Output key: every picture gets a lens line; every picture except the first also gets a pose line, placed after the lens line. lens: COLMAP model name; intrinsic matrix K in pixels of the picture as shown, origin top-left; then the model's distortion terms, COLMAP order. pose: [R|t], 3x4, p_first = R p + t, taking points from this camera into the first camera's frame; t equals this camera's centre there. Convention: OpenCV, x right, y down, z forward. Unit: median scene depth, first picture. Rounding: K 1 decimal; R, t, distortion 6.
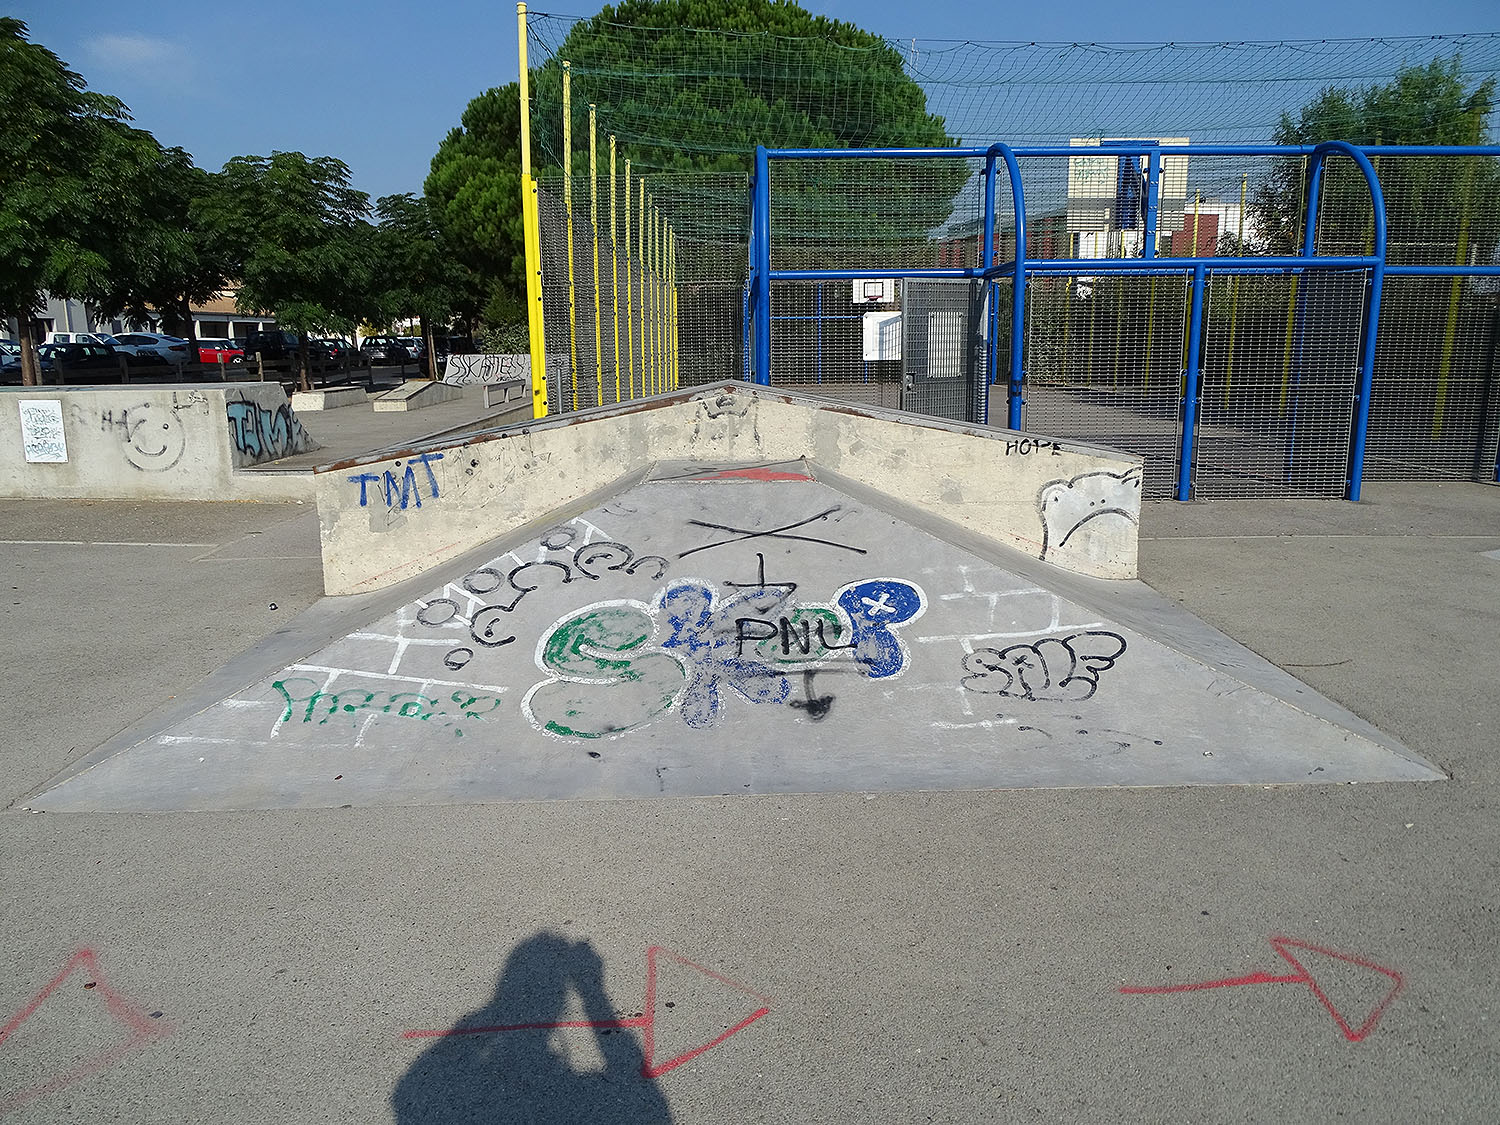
lens RADIAL K [[1077.5, 0, 750.0], [0, 1077.5, 562.5], [0, 0, 1]] dist [0.006348, -0.004546]
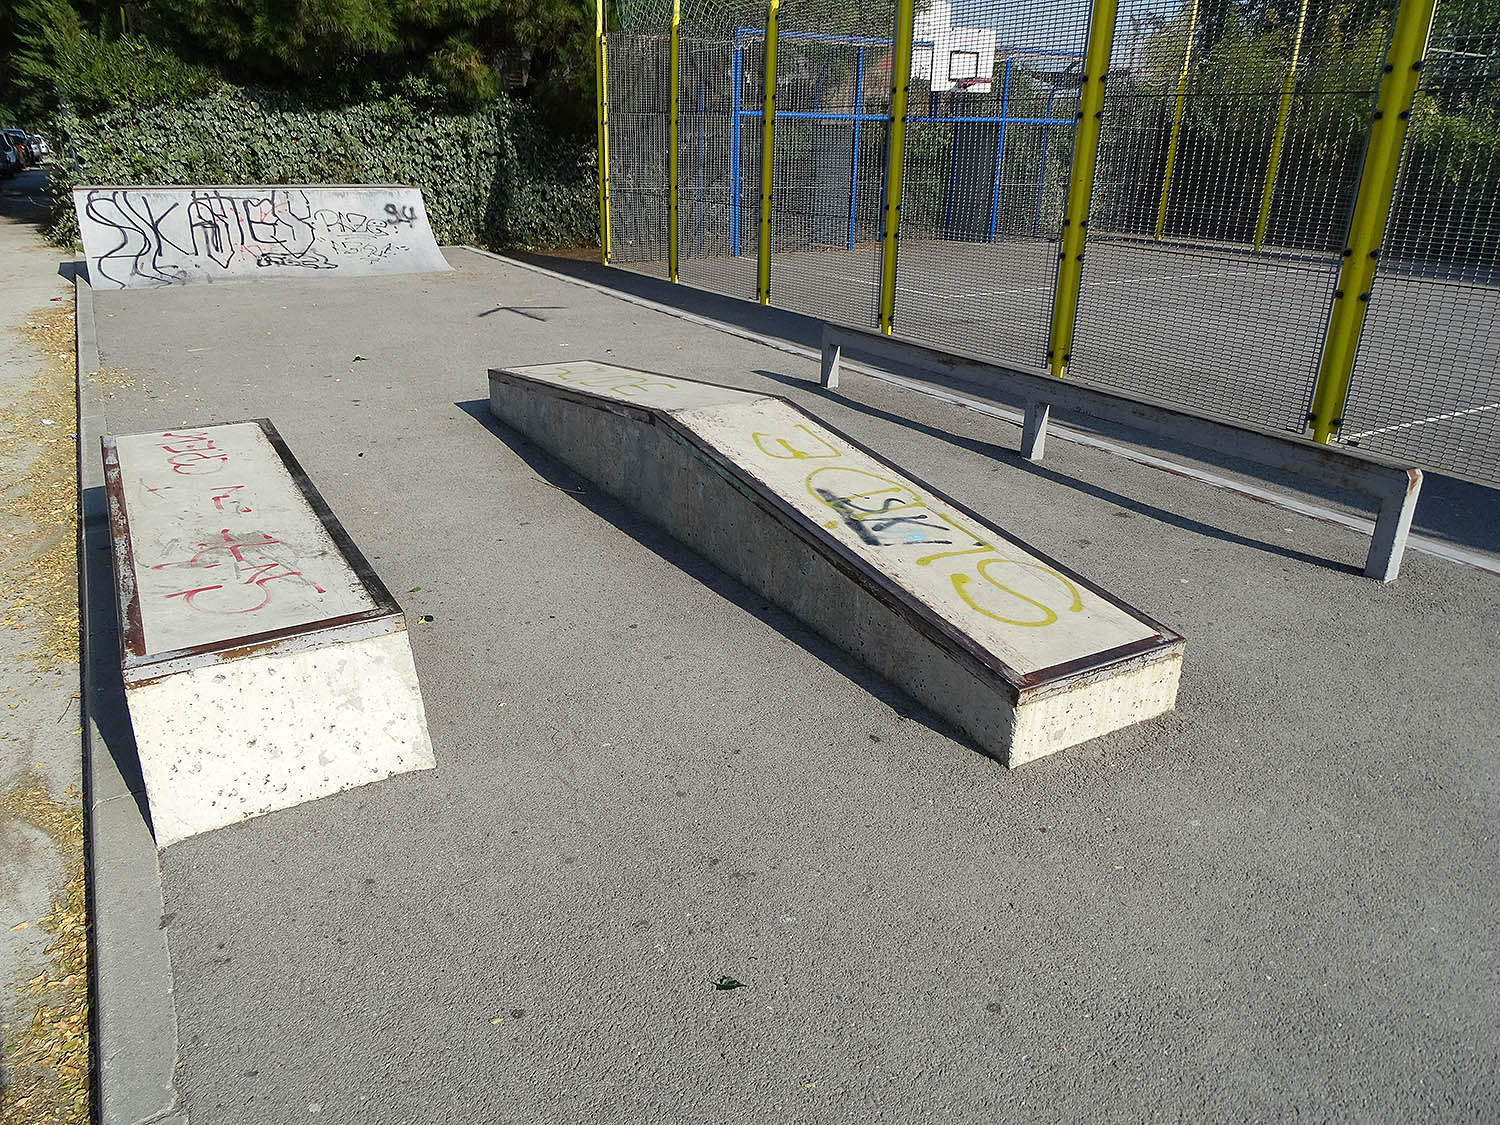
lens RADIAL K [[1077.5, 0, 750.0], [0, 1077.5, 562.5], [0, 0, 1]] dist [0.006348, -0.004546]
pose [[0.865741, -0.157060, 0.475210, -0.762960], [0.076998, 0.979978, 0.183615, -0.335147], [-0.494534, -0.122373, 0.860501, 1.586267]]
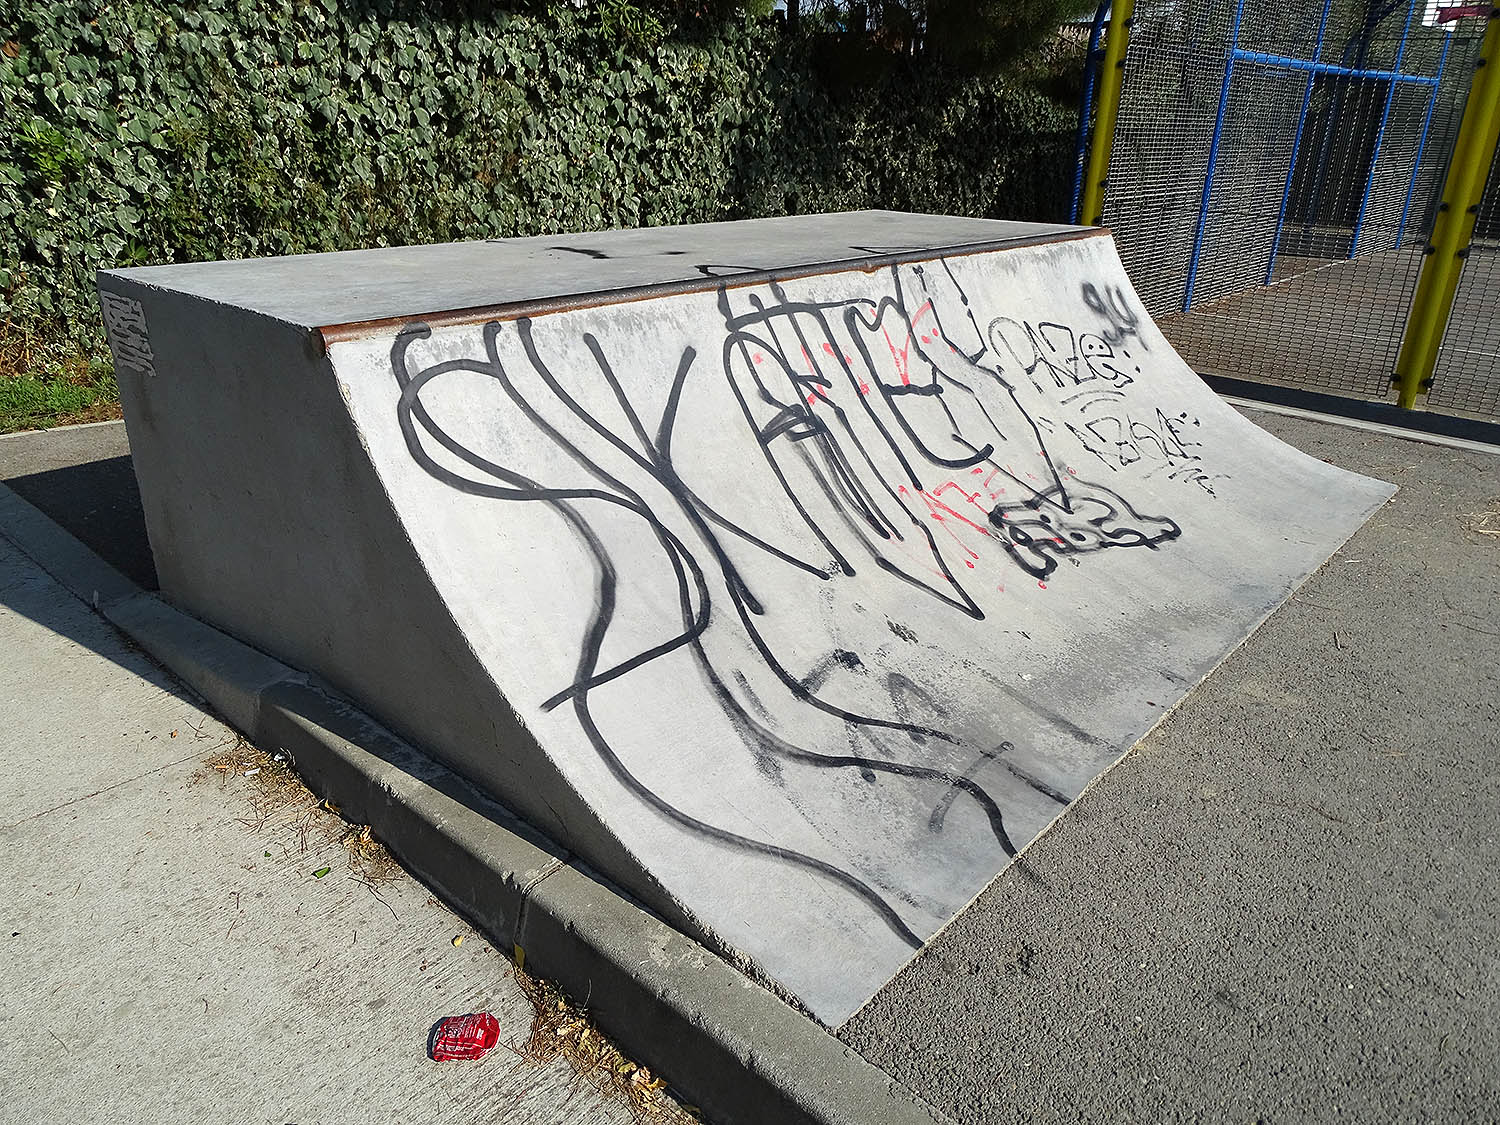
lens RADIAL K [[1077.5, 0, 750.0], [0, 1077.5, 562.5], [0, 0, 1]] dist [0.006348, -0.004546]
pose [[0.676144, -0.256187, 0.690794, -0.864704], [0.119424, 0.963309, 0.240361, -0.531485], [-0.727026, -0.080022, 0.681931, 2.587757]]
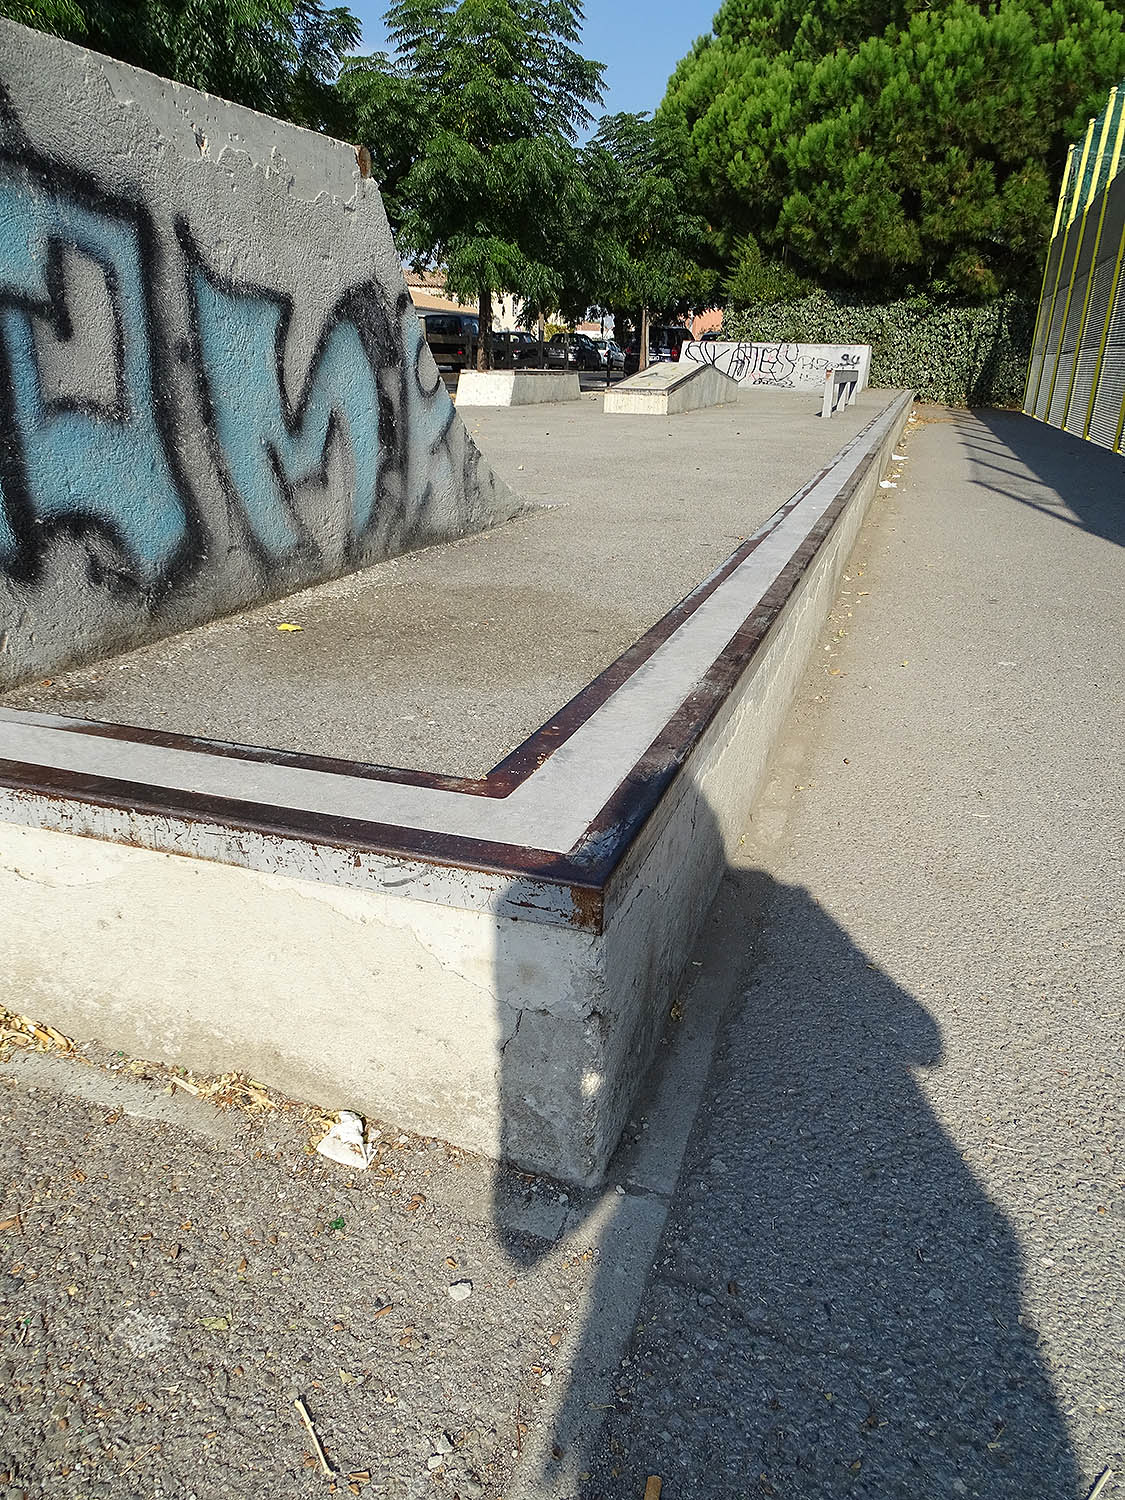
lens RADIAL K [[1077.5, 0, 562.5], [0, 1077.5, 750.0], [0, 0, 1]] dist [0.006348, -0.004546]
pose [[0.949477, 0.142860, -0.279435, -0.352707], [-0.102671, 0.982787, 0.153583, -0.103663], [0.296566, -0.117133, 0.947802, 0.860907]]
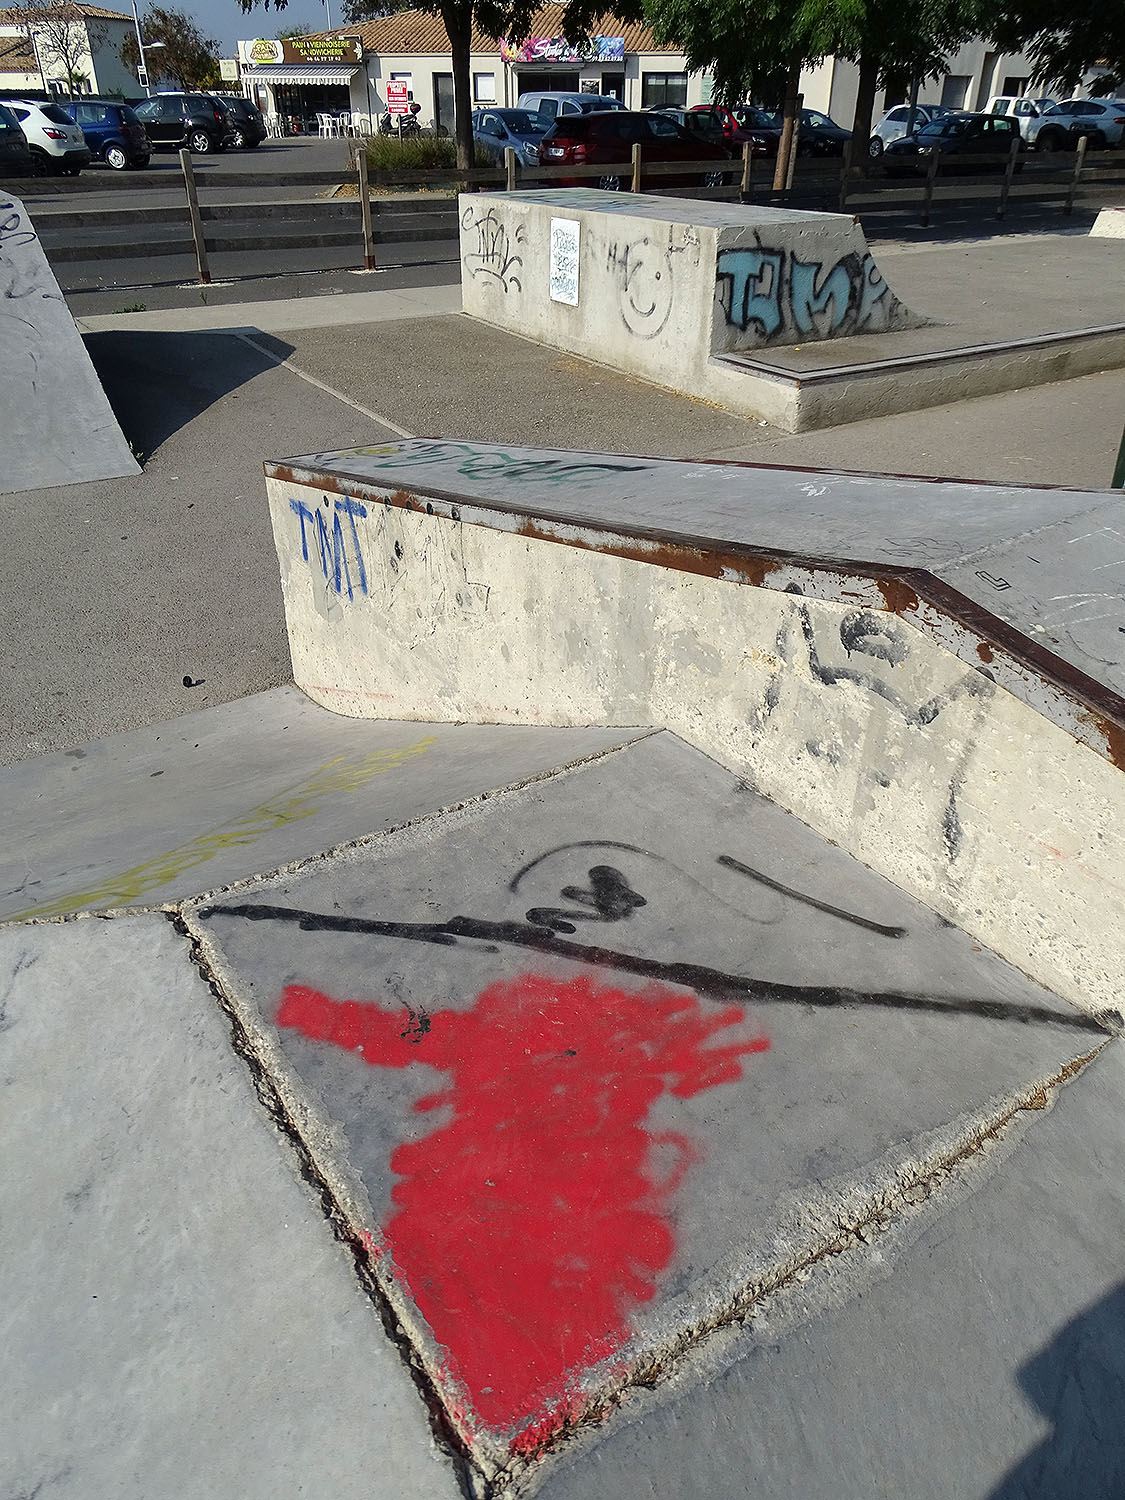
lens RADIAL K [[1077.5, 0, 562.5], [0, 1077.5, 750.0], [0, 0, 1]] dist [0.006348, -0.004546]
pose [[0.567832, 0.438319, -0.696738, 0.063165], [-0.184680, 0.892695, 0.411083, -0.119339], [0.802160, -0.104753, 0.587849, 0.456926]]
